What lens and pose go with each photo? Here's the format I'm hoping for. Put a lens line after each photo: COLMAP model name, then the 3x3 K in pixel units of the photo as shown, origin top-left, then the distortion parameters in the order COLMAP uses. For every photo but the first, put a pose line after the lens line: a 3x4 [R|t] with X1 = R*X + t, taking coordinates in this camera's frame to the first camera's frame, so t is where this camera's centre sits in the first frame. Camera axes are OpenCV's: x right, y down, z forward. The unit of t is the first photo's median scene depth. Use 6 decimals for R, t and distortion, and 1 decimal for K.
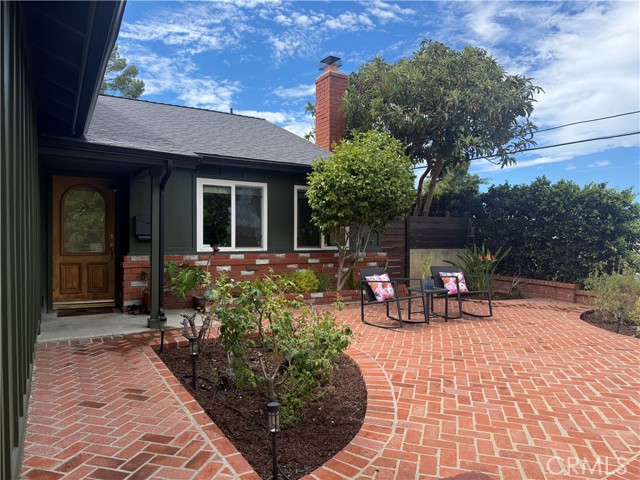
lens RADIAL K [[424.8, 0, 321.2], [0, 424.8, 245.3], [0, 0, 1]] dist [0.015833, -0.020525]
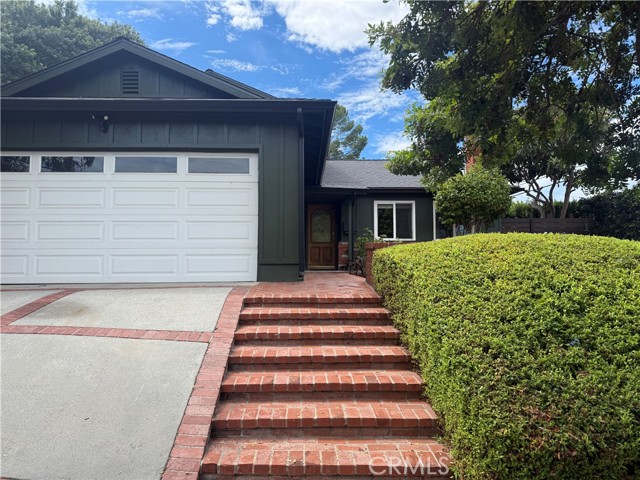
lens RADIAL K [[424.8, 0, 322.2], [0, 424.8, 244.1], [0, 0, 1]] dist [0.015833, -0.020525]
pose [[0.871245, -0.036455, -0.489492, 0.403388], [-0.004480, 0.996606, -0.082196, 0.180983], [0.490827, 0.073806, 0.868125, -0.694620]]
